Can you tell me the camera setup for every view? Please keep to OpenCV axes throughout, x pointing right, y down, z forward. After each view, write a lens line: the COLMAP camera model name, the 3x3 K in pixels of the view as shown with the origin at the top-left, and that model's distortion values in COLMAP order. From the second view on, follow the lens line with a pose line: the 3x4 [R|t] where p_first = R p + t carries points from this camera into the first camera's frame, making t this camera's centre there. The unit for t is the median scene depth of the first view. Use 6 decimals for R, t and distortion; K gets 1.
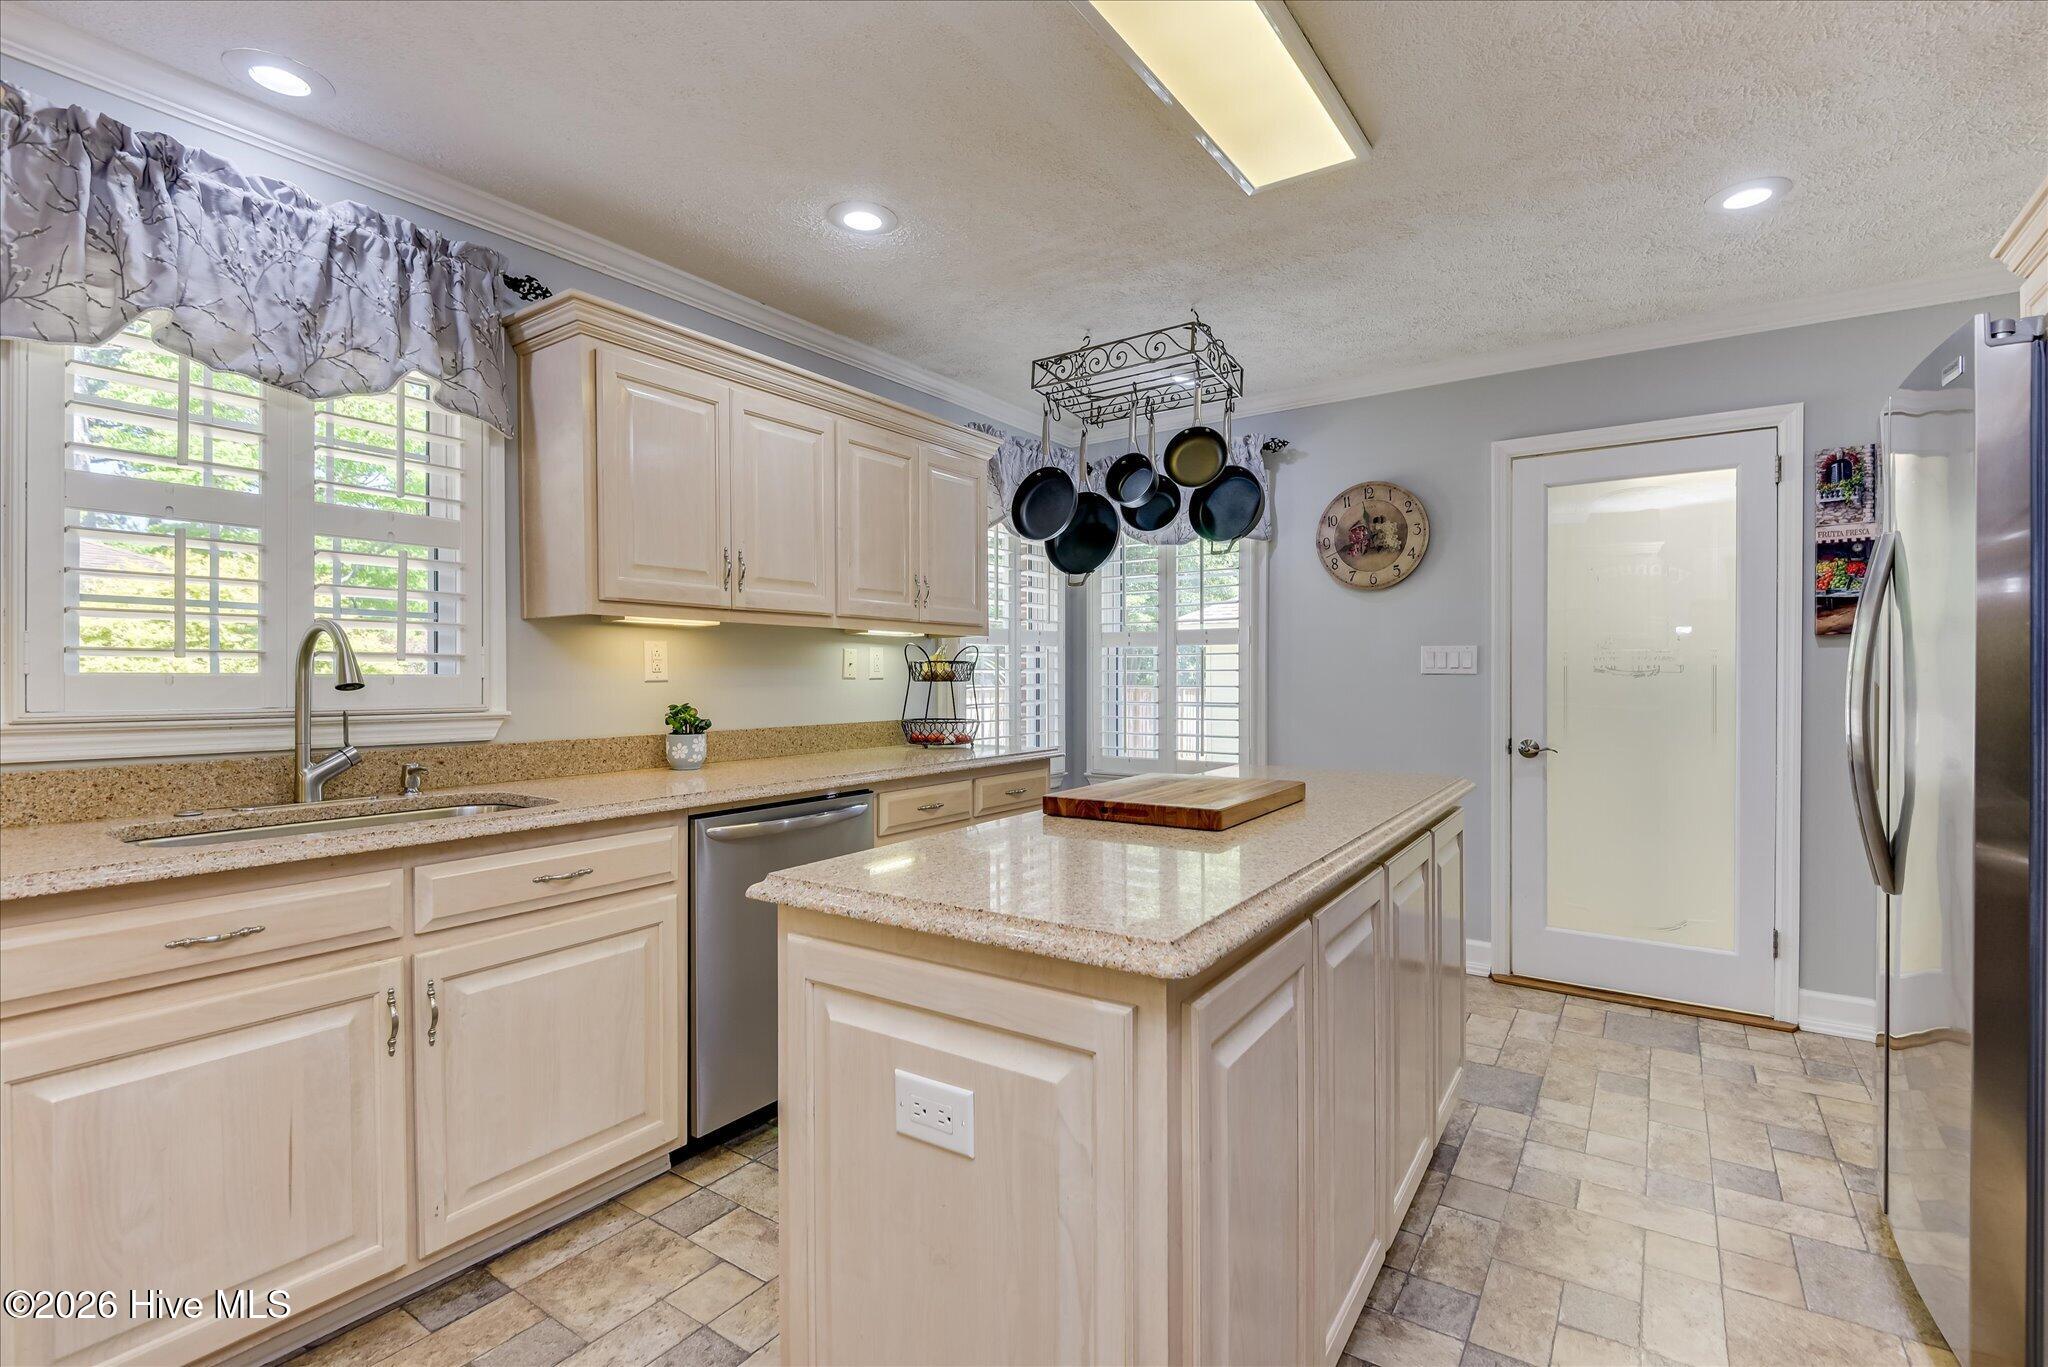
lens RADIAL K [[936.2, 0, 1024.5], [0, 936.2, 681.3], [0, 0, 1]] dist [0.004587, 0.000264]
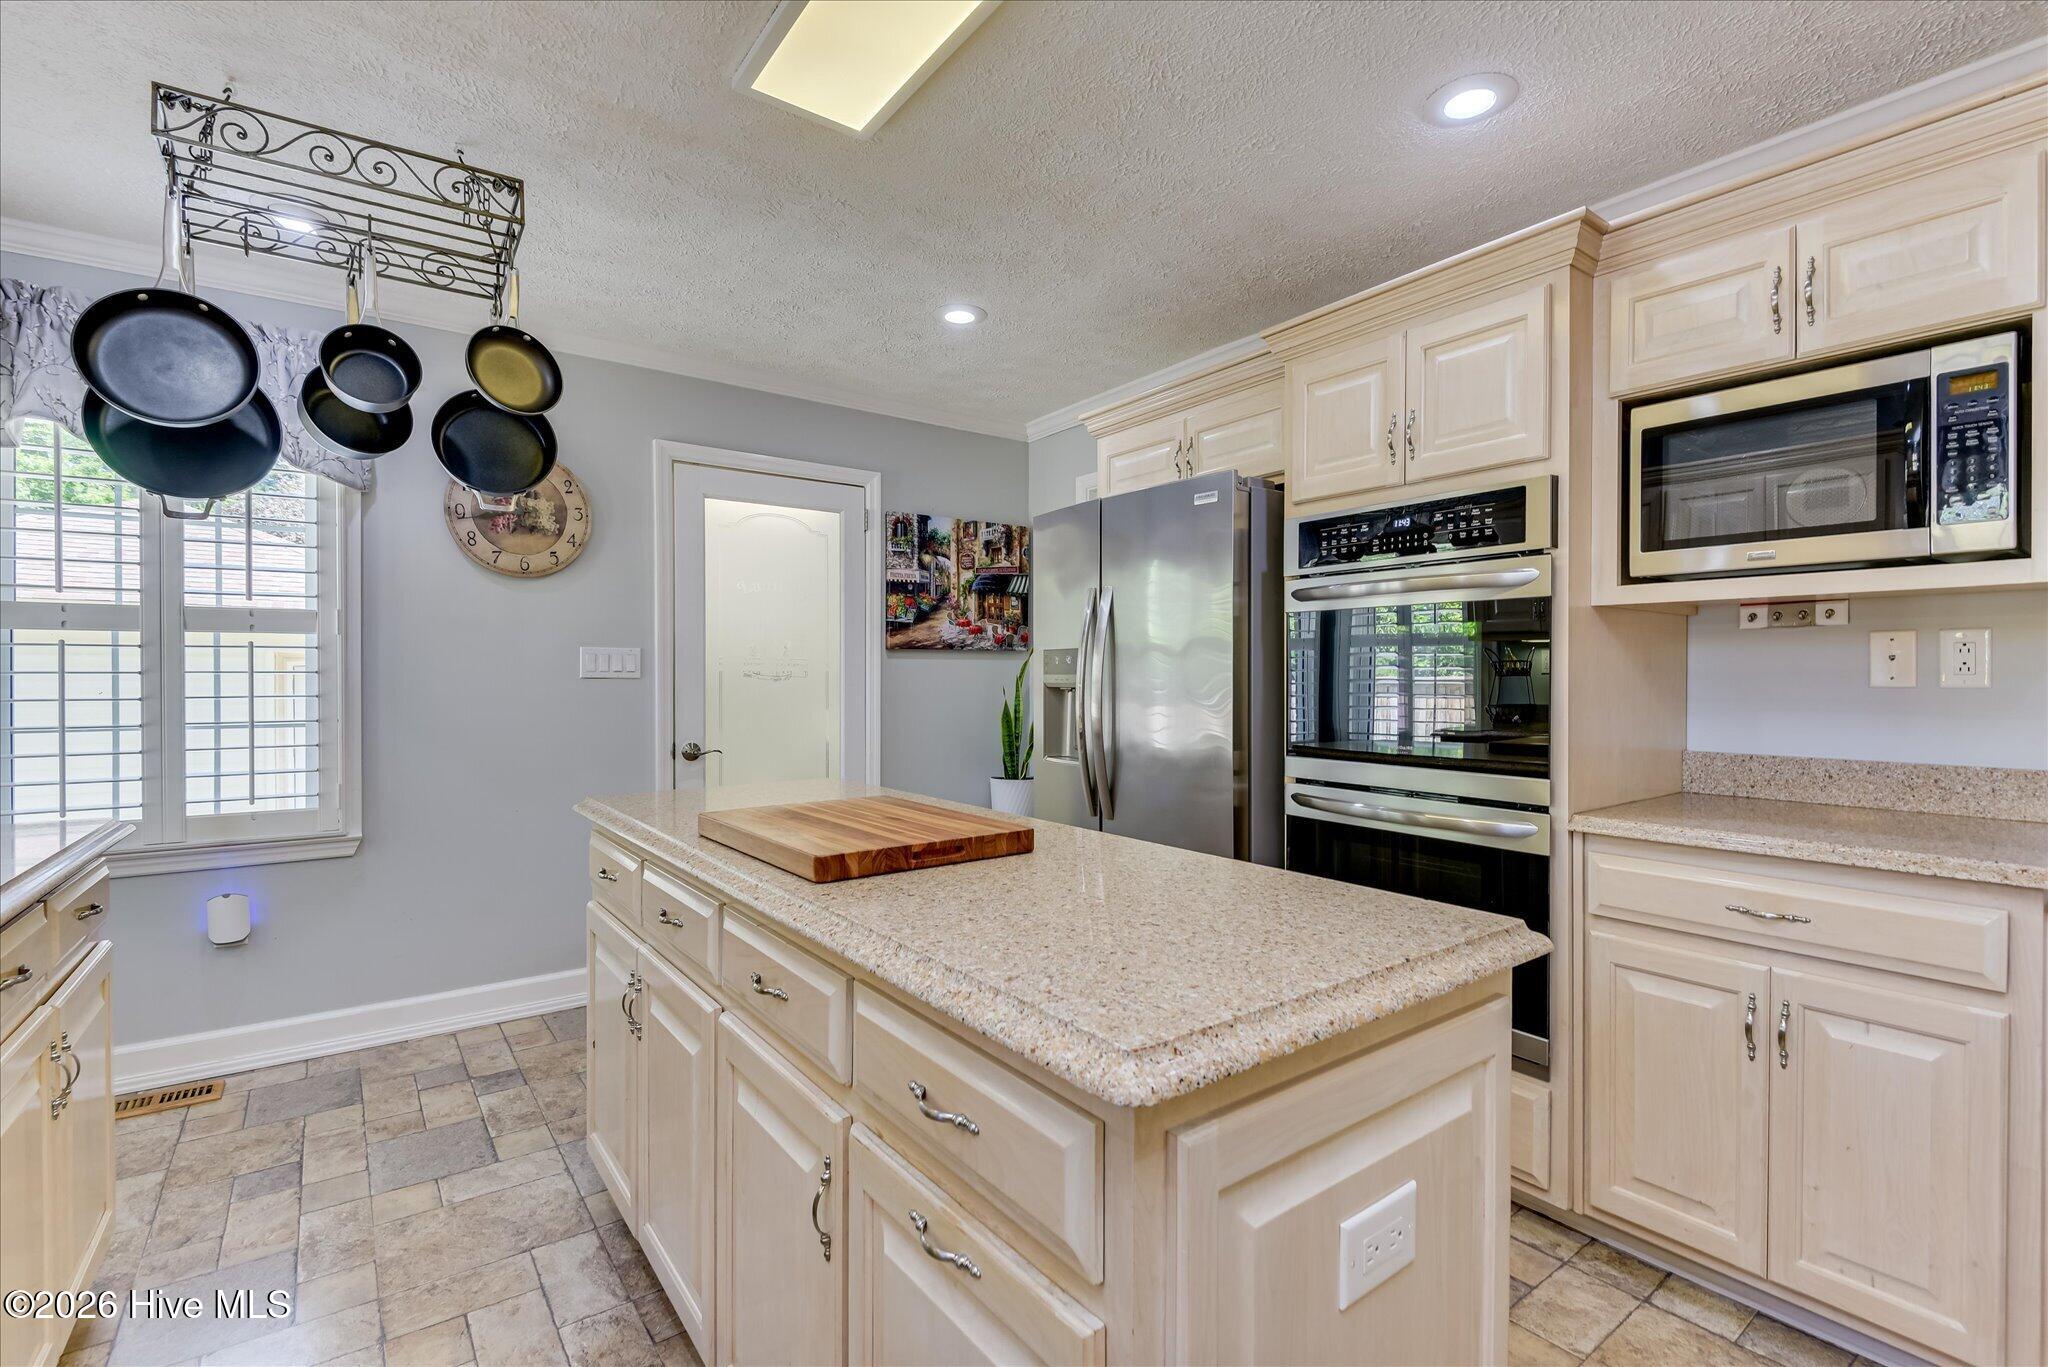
lens RADIAL K [[936.2, 0, 1028.6], [0, 936.2, 684.5], [0, 0, 1]] dist [0.004587, 0.000264]
pose [[0.322431, -0.004215, 0.946583, -0.291315], [0.004688, 0.999985, 0.002856, -0.002097], [-0.946581, 0.003517, 0.322446, 0.320675]]
